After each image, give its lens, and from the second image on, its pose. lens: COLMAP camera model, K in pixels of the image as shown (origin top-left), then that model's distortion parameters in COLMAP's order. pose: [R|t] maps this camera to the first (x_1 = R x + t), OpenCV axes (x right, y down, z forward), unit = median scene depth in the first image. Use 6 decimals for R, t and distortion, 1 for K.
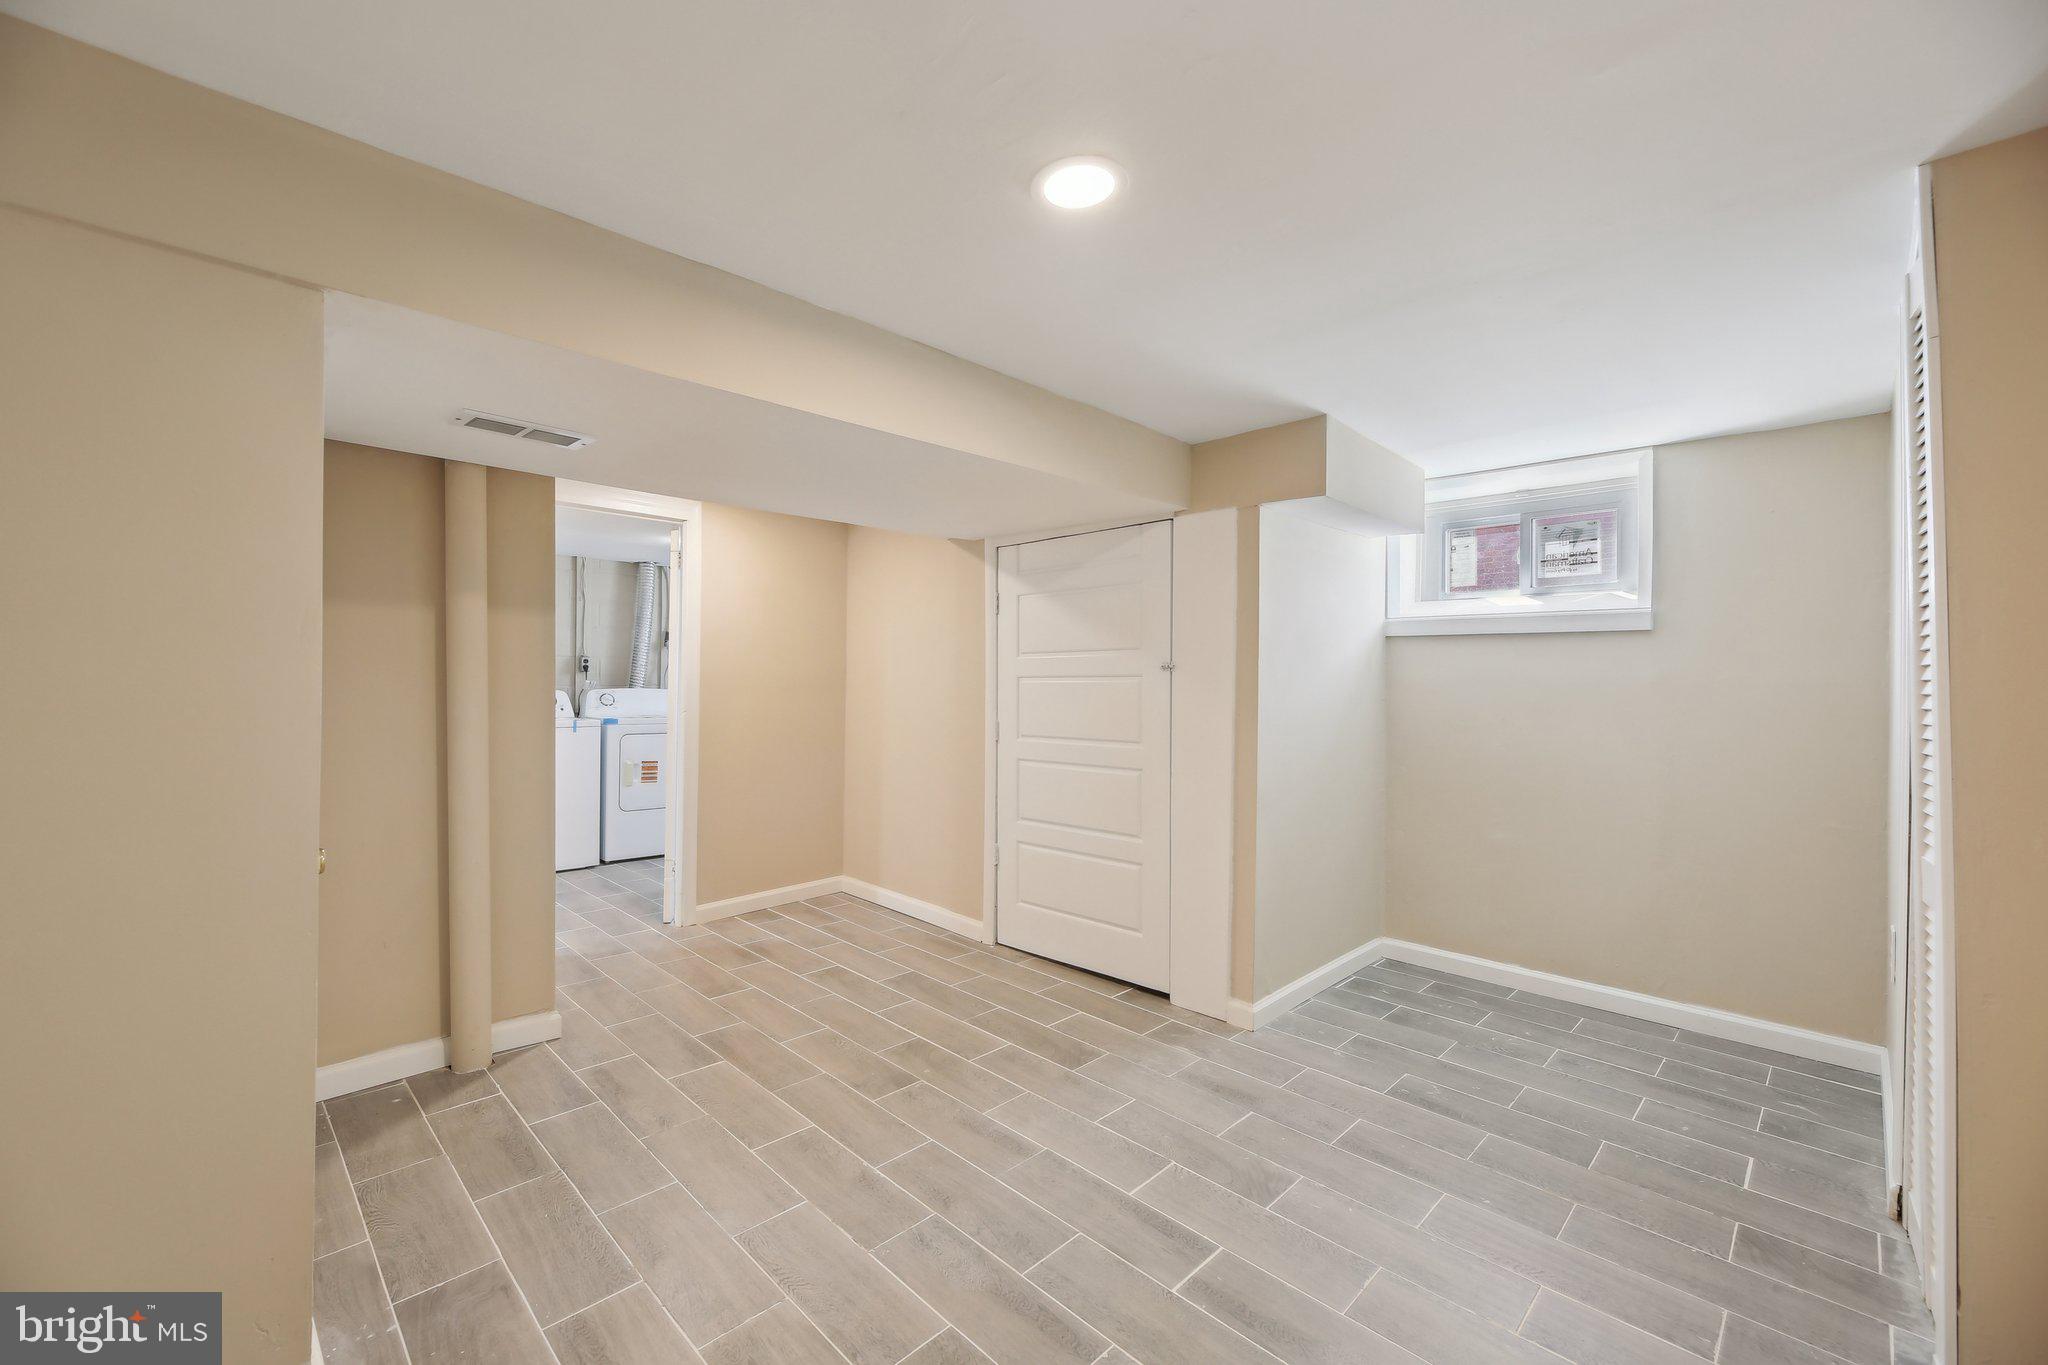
lens RADIAL K [[840.8, 0, 1013.8], [0, 840.8, 677.6], [0, 0, 1]] dist [0.001144, -0.000357]
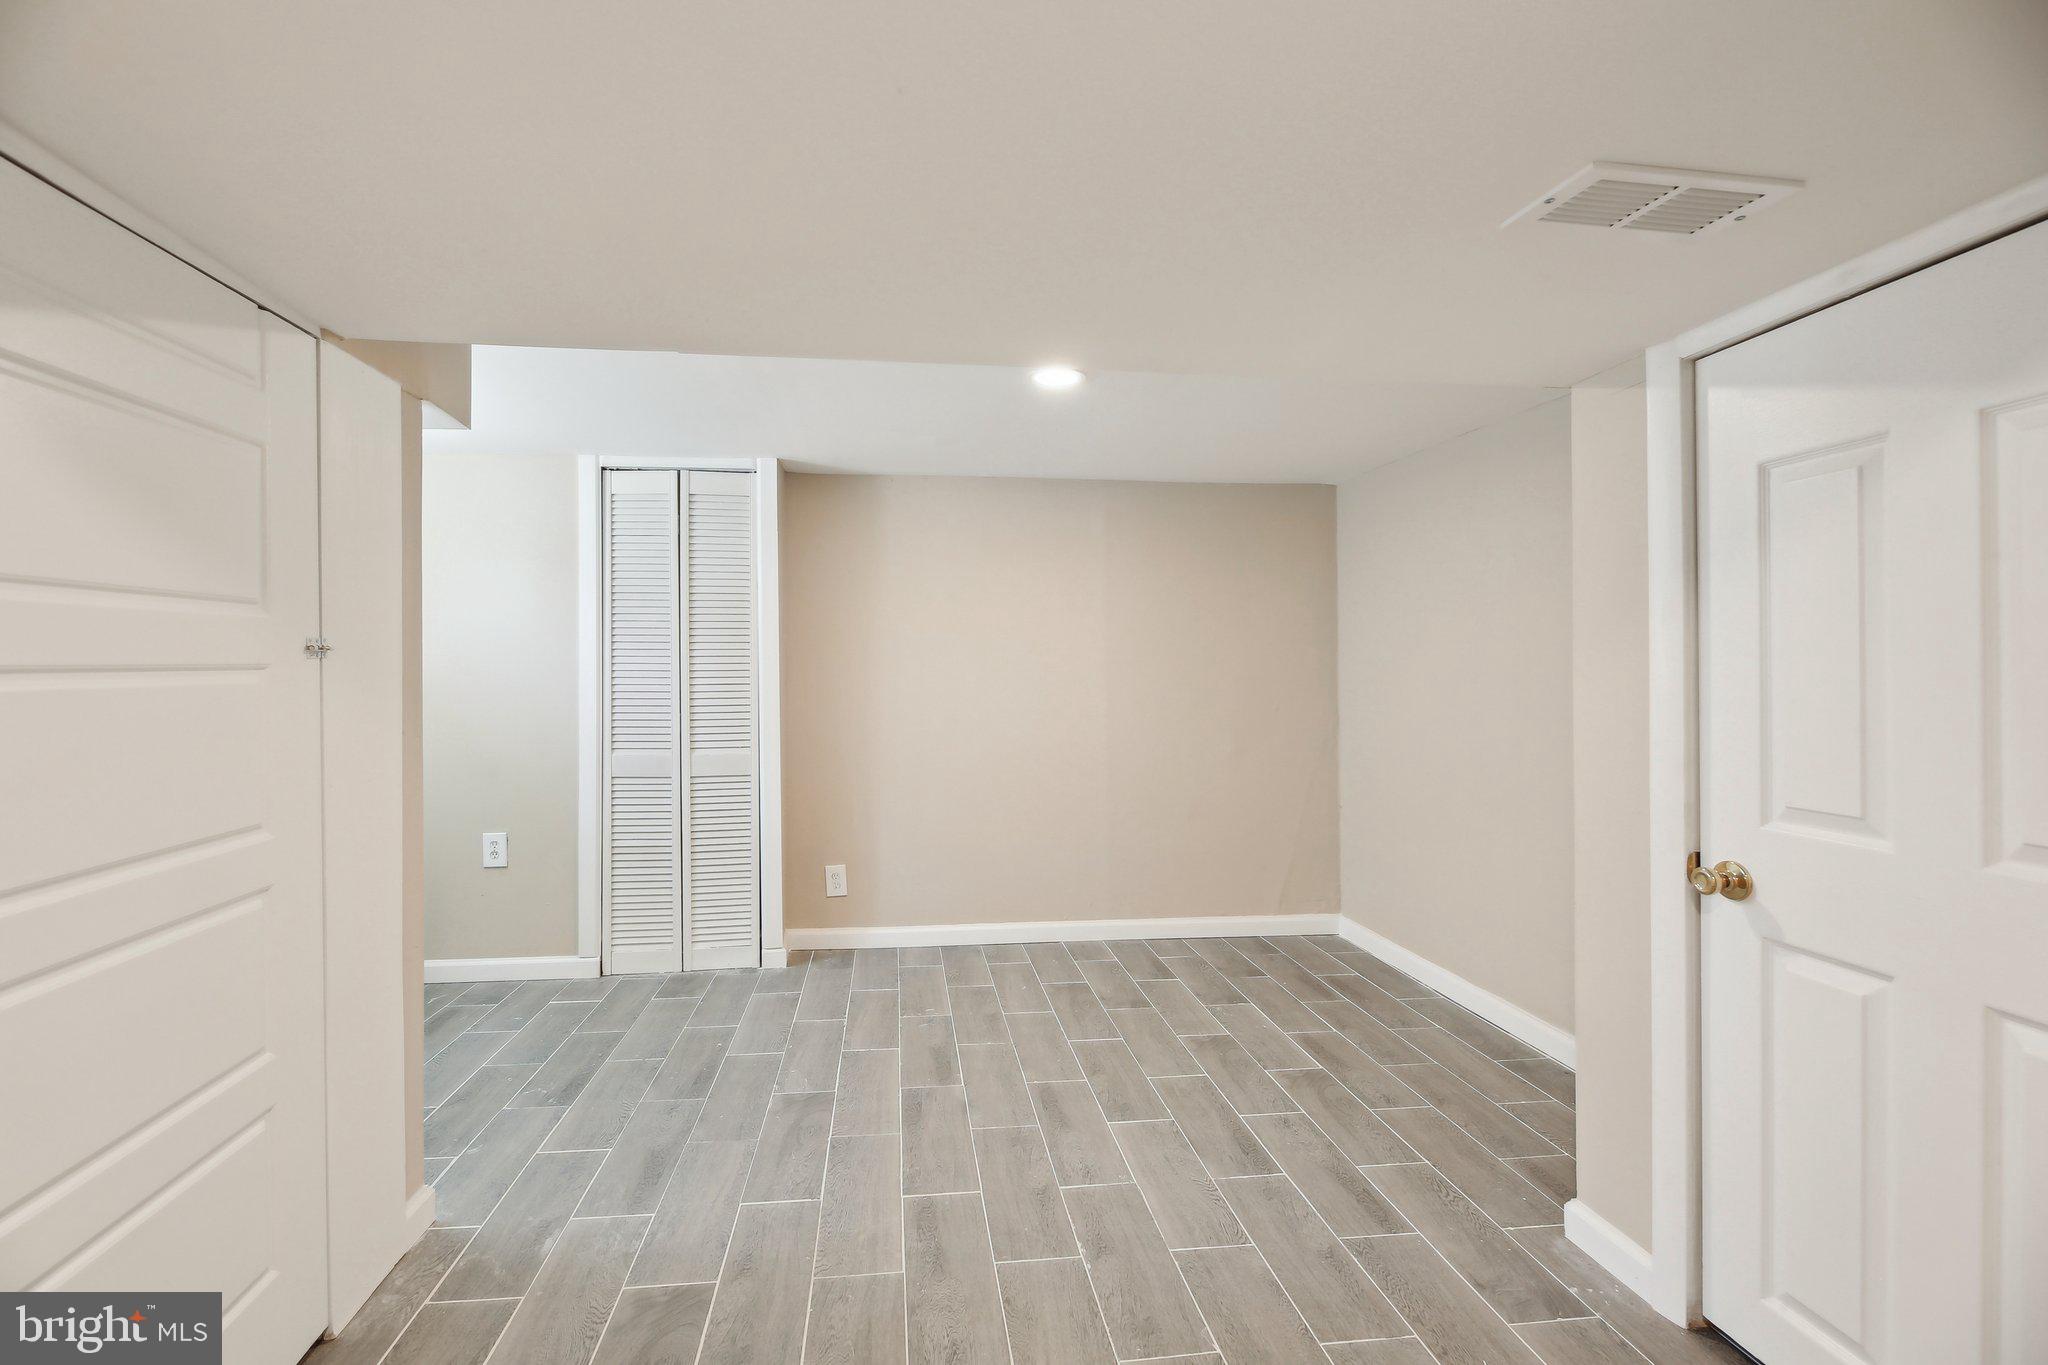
lens RADIAL K [[840.8, 0, 978.6], [0, 840.8, 665.7], [0, 0, 1]] dist [0.001144, -0.000357]
pose [[-0.777986, -0.004818, 0.628263, -0.574821], [-0.004800, 0.999987, 0.001725, -0.007521], [-0.628263, -0.001674, -0.777999, 1.619707]]
